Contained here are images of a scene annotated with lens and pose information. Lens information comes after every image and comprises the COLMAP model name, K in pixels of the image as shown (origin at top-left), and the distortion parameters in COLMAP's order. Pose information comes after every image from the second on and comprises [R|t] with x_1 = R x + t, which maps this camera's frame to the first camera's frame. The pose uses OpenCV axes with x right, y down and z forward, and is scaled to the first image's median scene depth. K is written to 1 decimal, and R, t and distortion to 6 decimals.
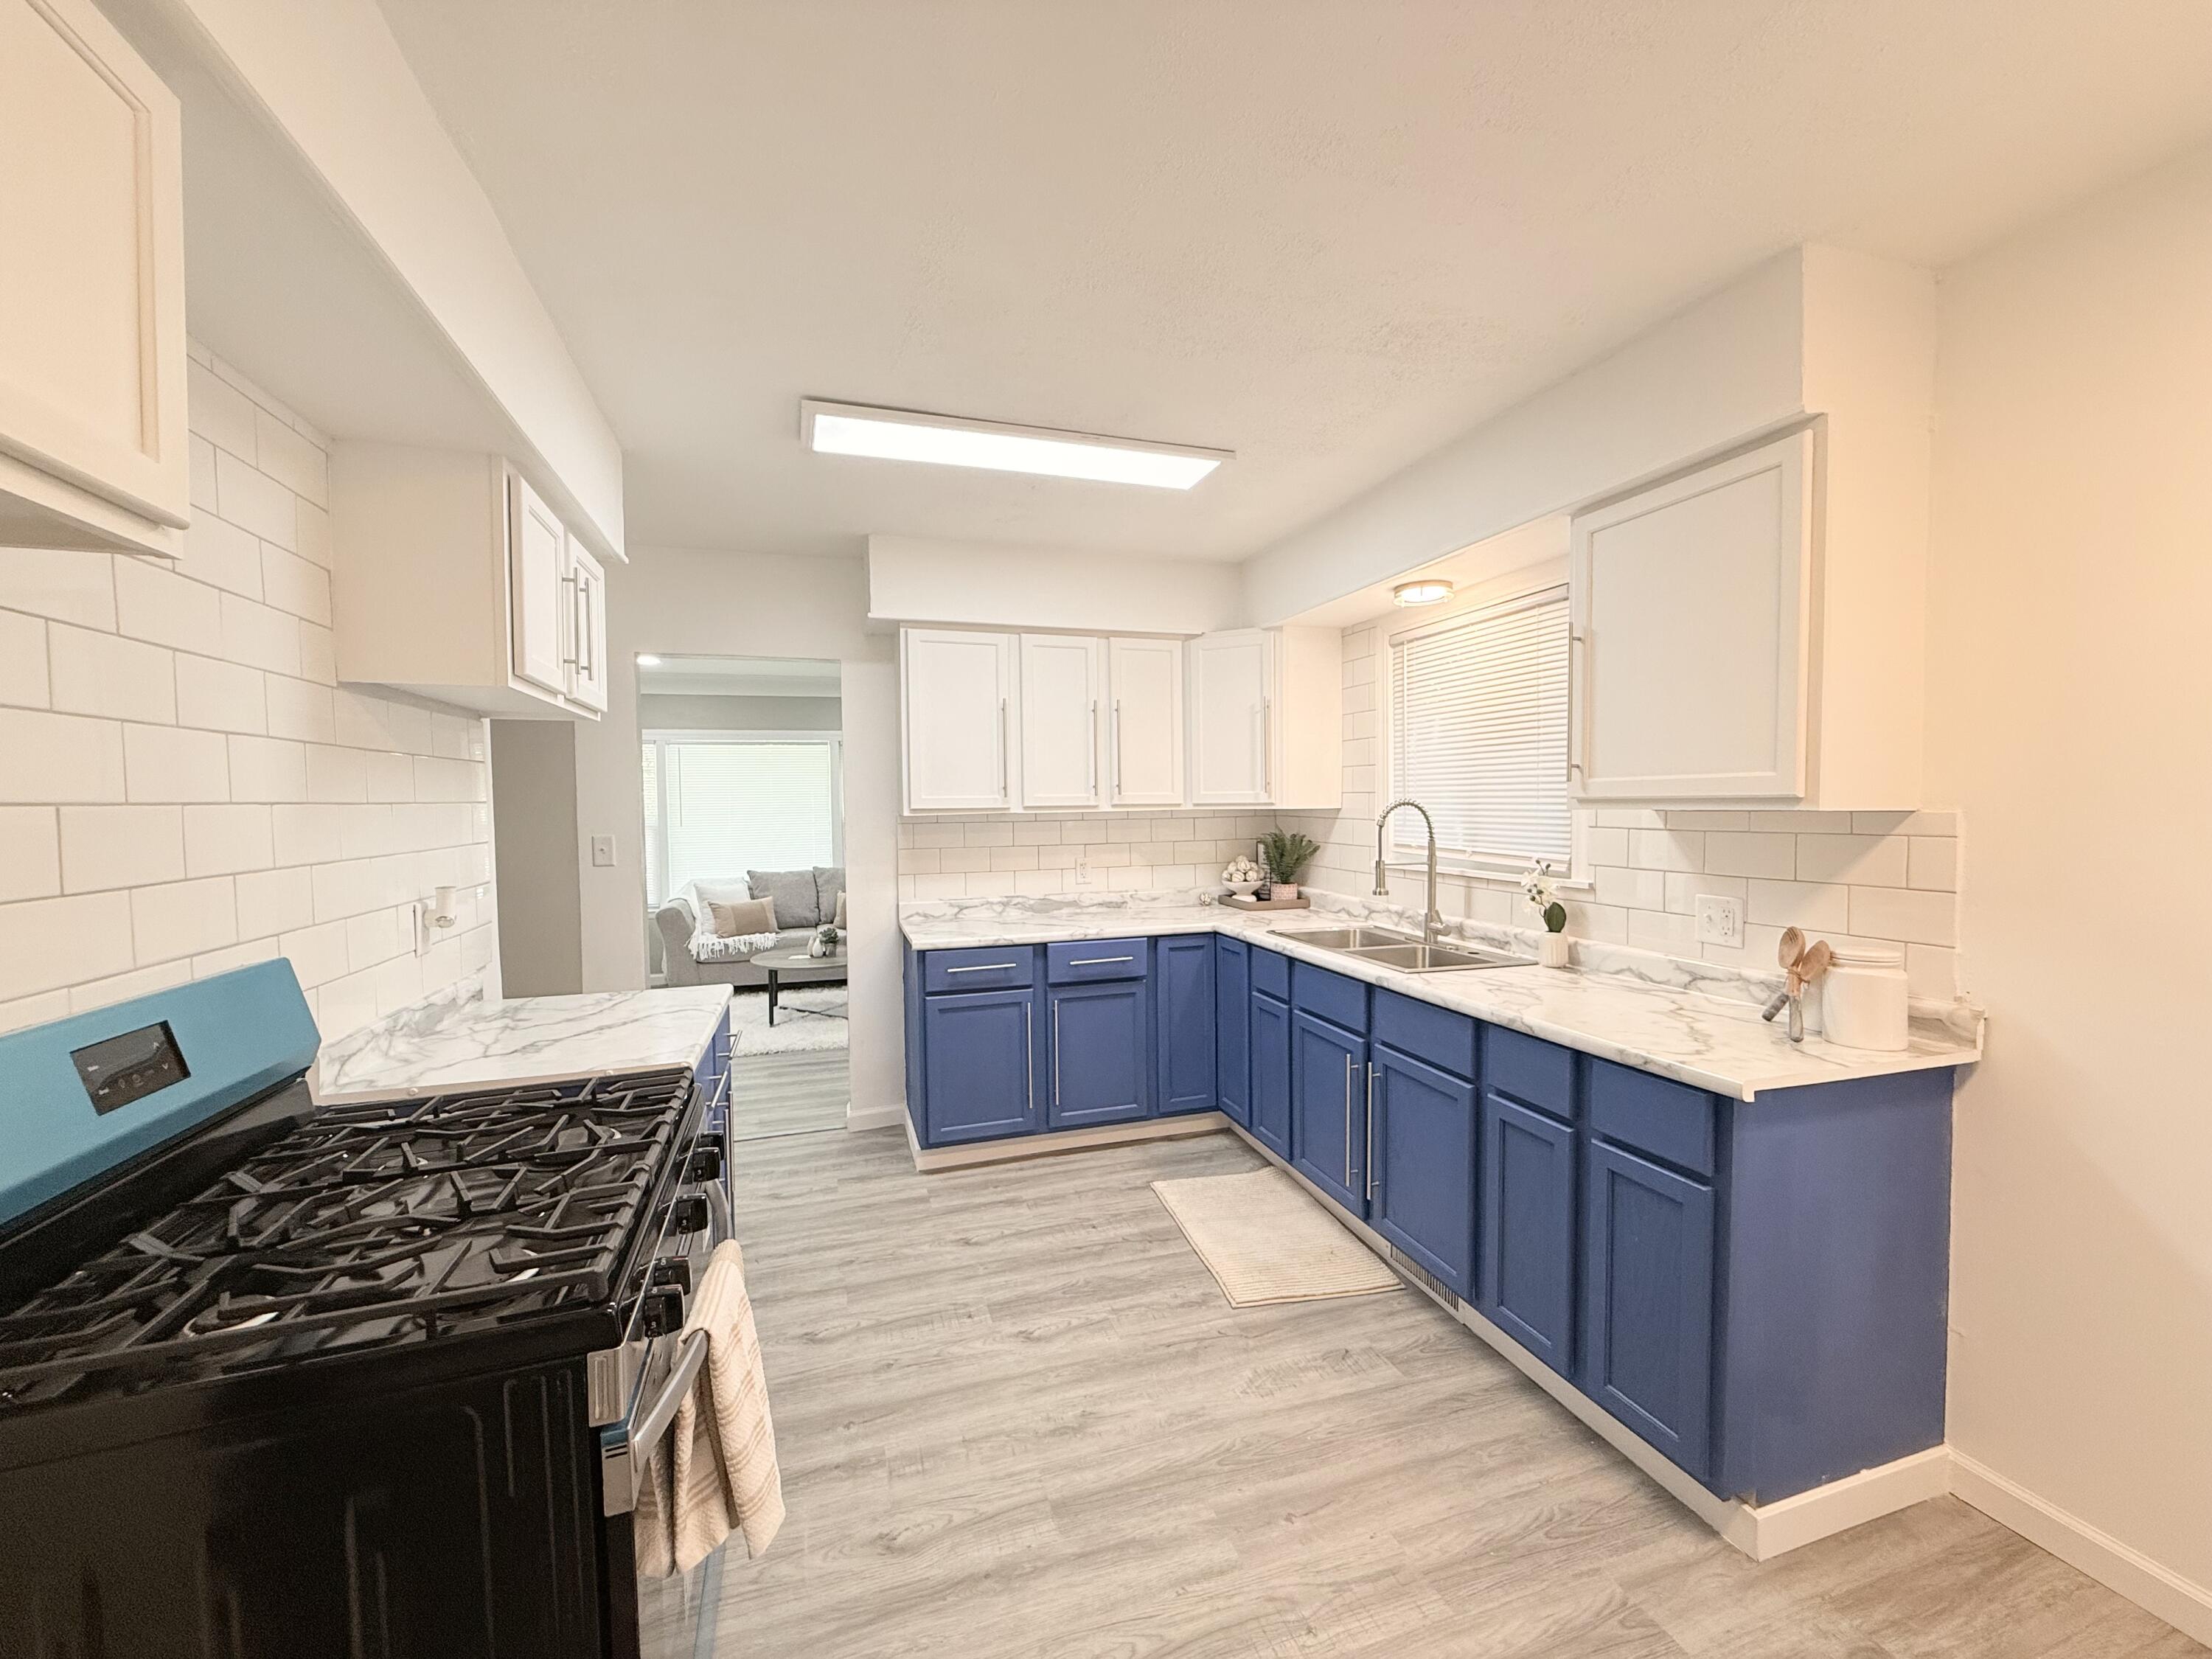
lens RADIAL K [[891.8, 0, 1101.2], [0, 891.8, 843.9], [0, 0, 1]] dist [0.001451, 0.000092]
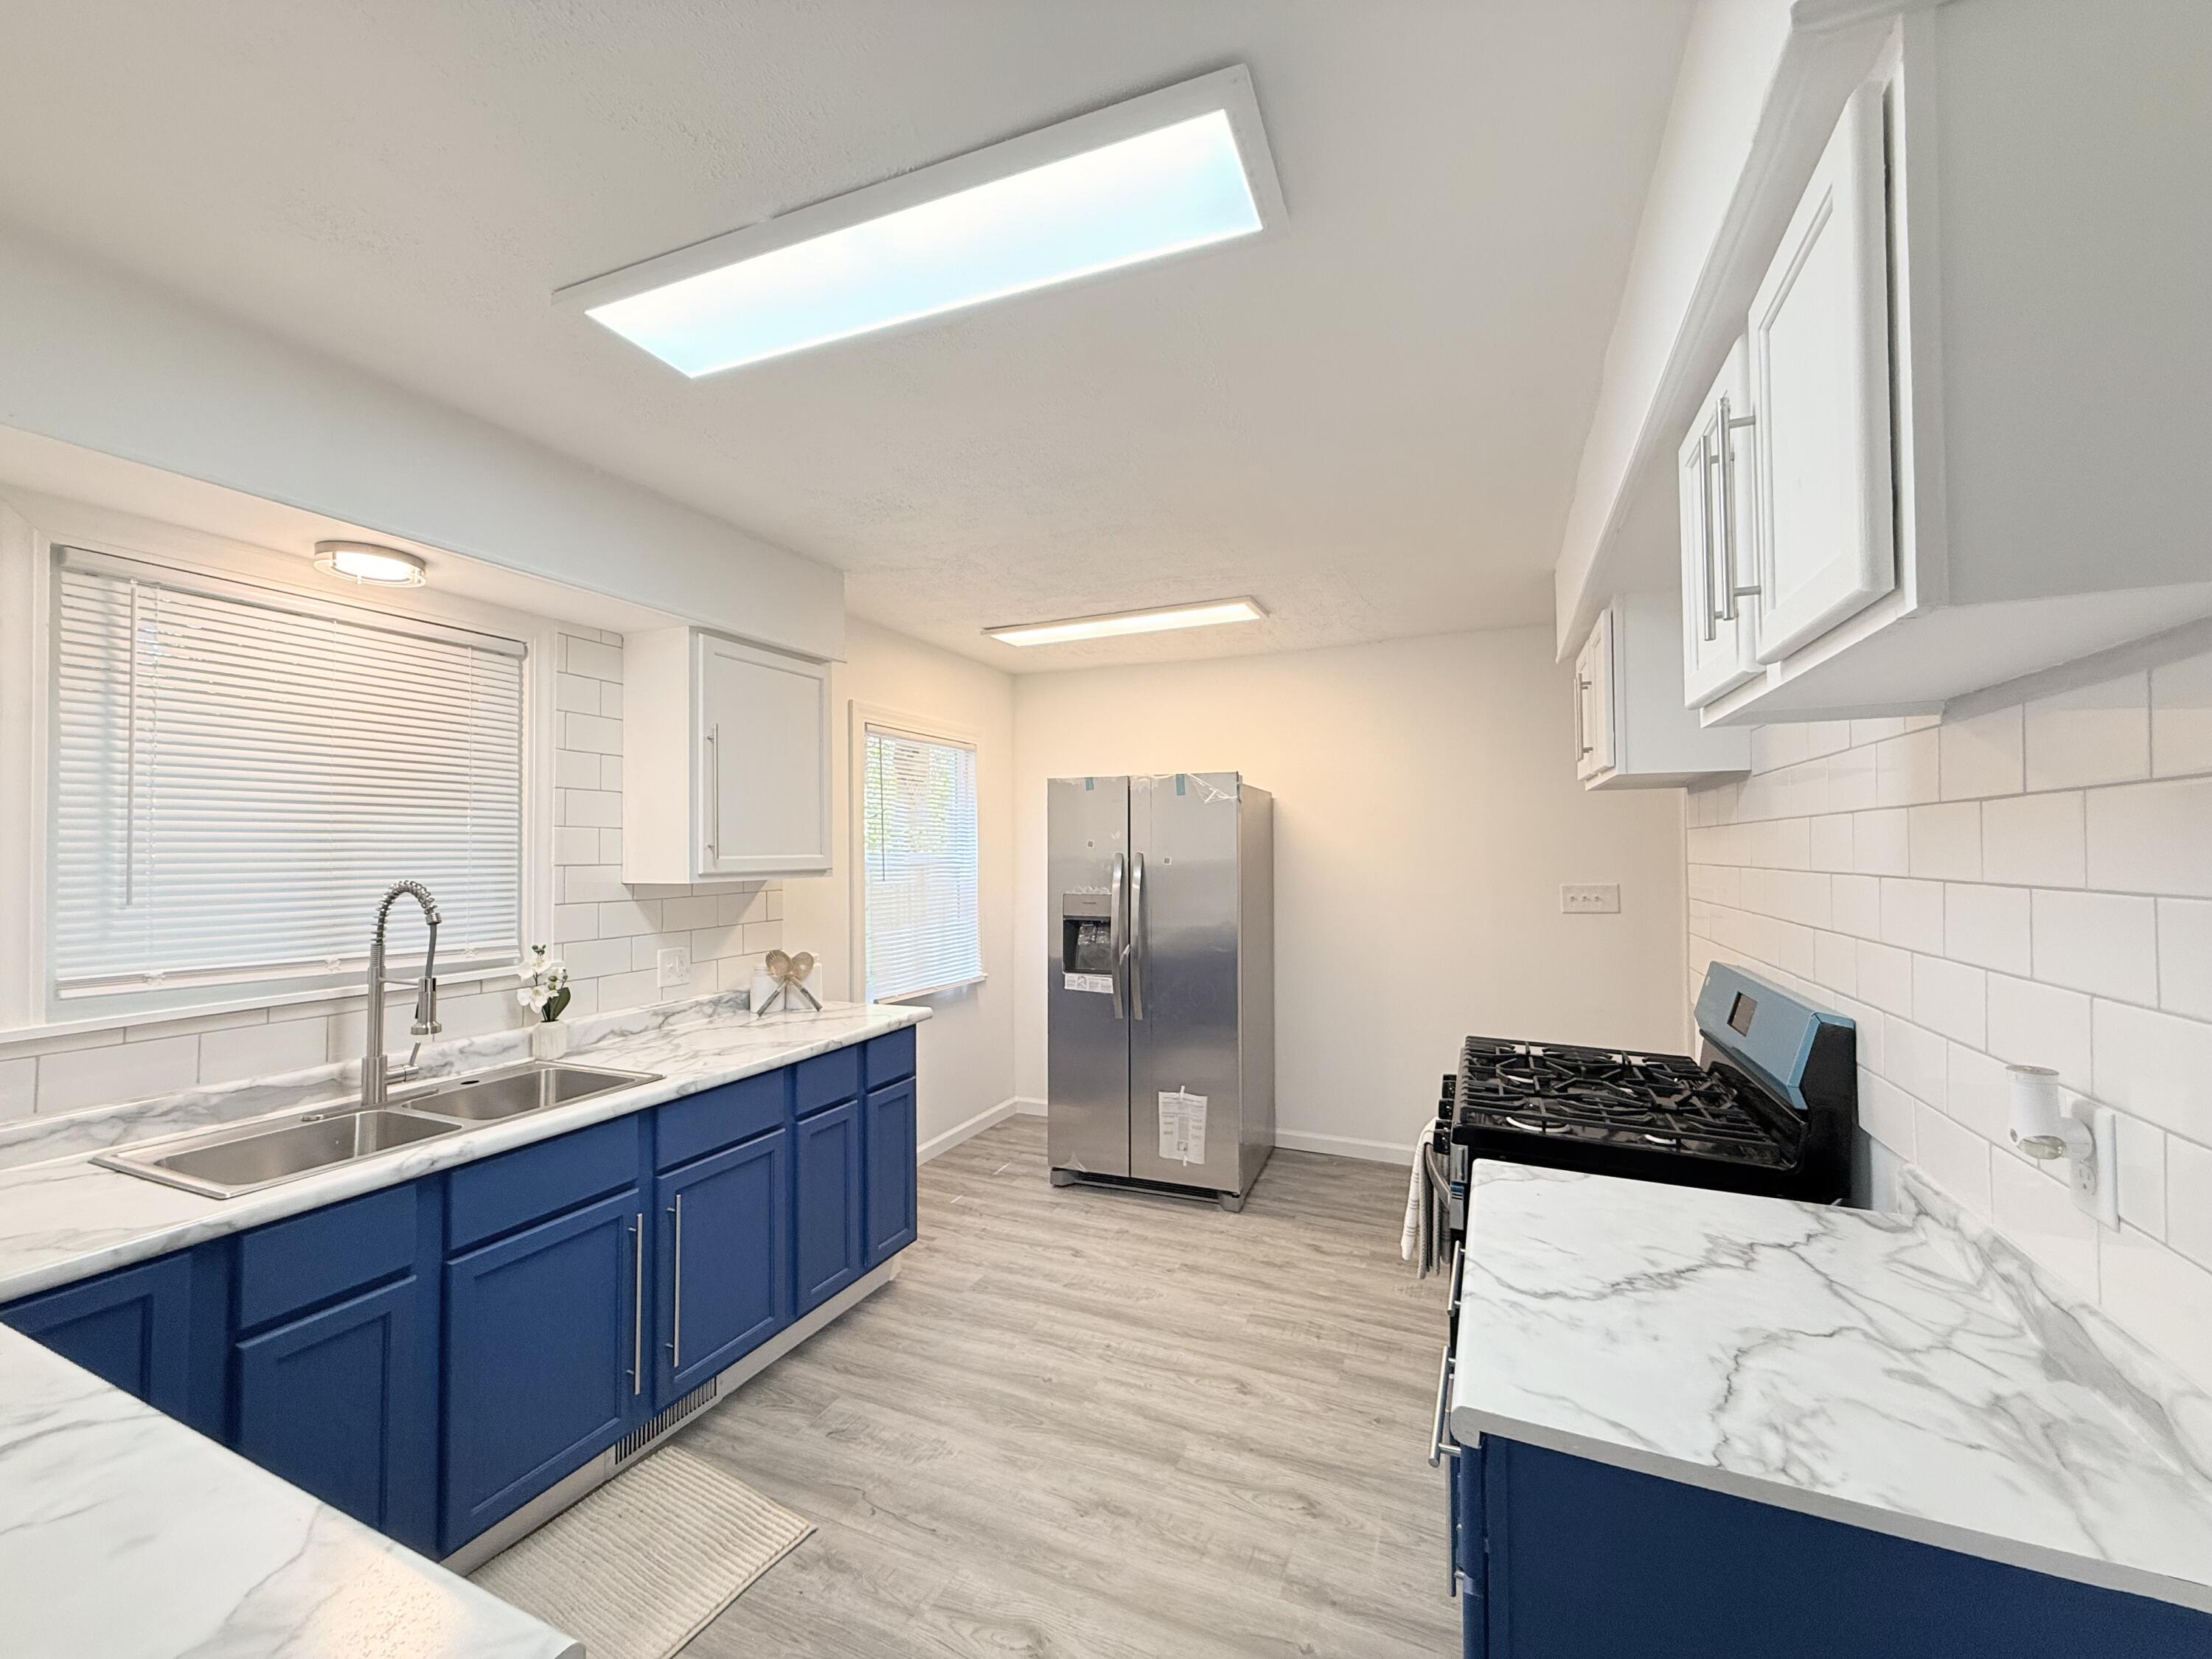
lens RADIAL K [[891.8, 0, 1095.1], [0, 891.8, 823.3], [0, 0, 1]] dist [0.001451, 0.000092]
pose [[-0.749382, 0.026429, 0.661610, -0.700134], [0.039044, 0.999228, 0.004308, -0.115734], [-0.660985, 0.029060, -0.749836, 1.724937]]
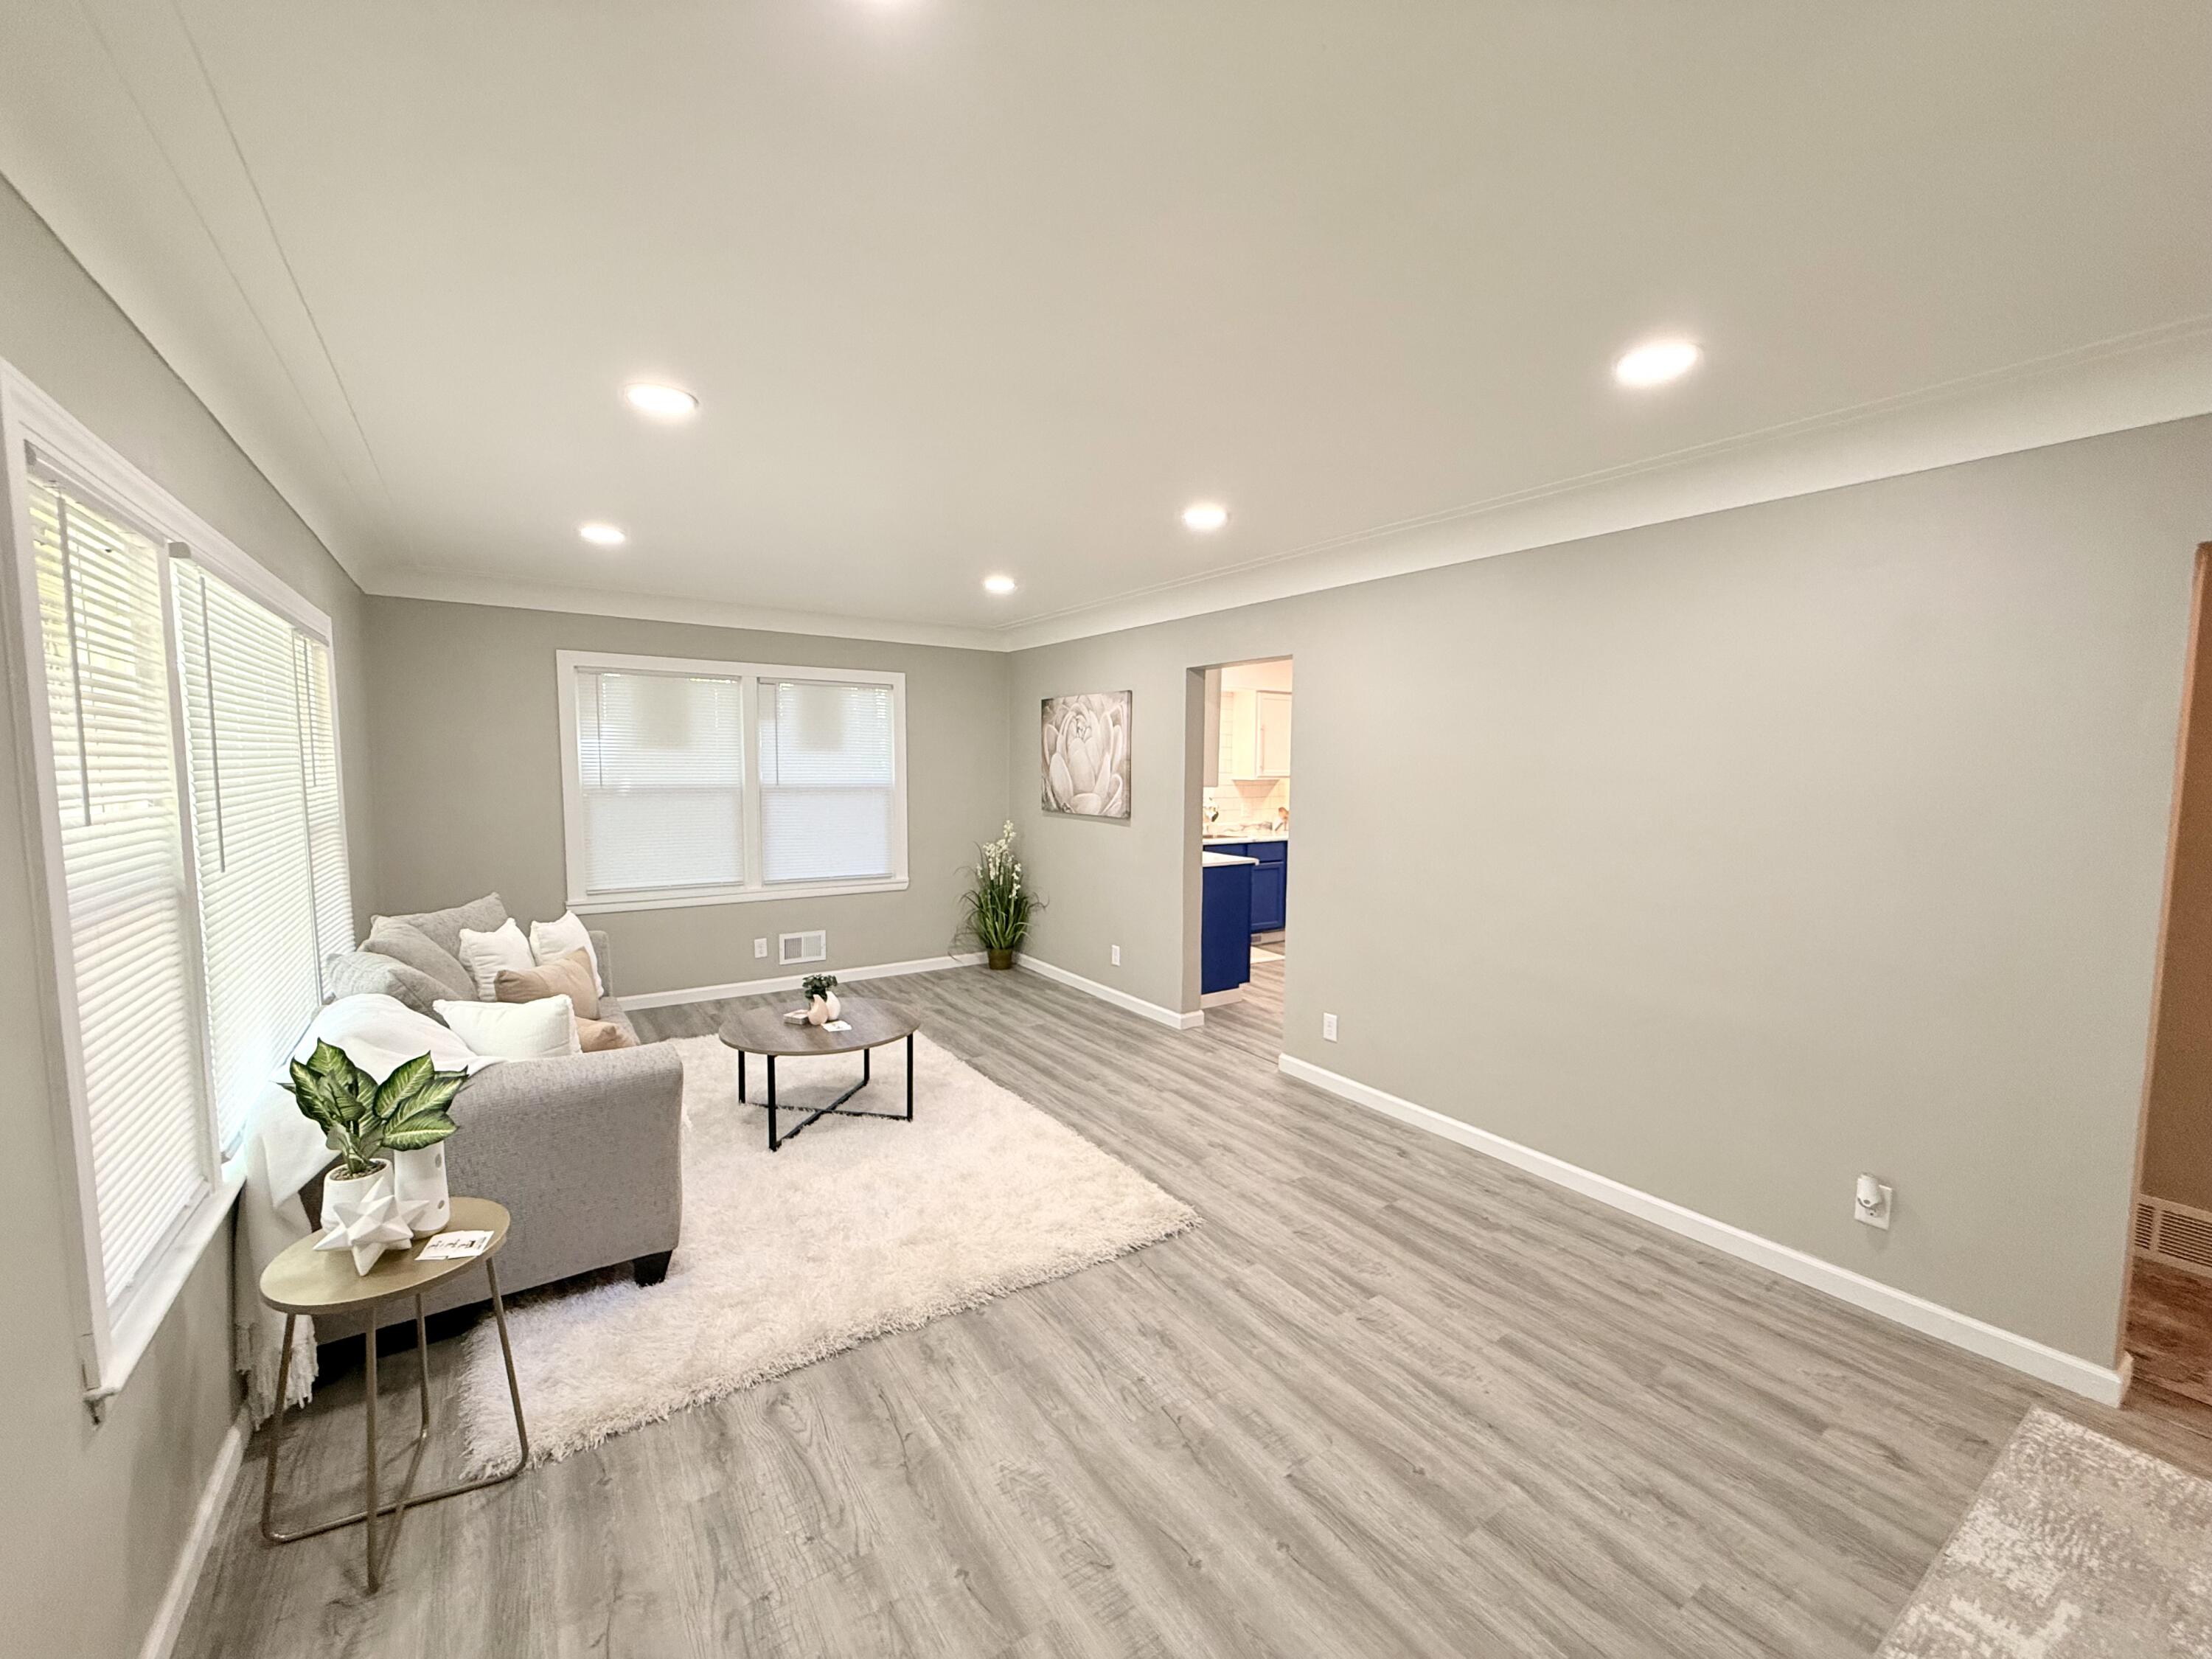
lens RADIAL K [[891.8, 0, 1104.0], [0, 891.8, 832.0], [0, 0, 1]] dist [0.001451, 0.000092]
pose [[-0.273740, -0.072591, 0.959061, -3.023622], [0.042603, 0.995254, 0.087491, -0.192447], [-0.960860, 0.064809, -0.269348, 2.857971]]
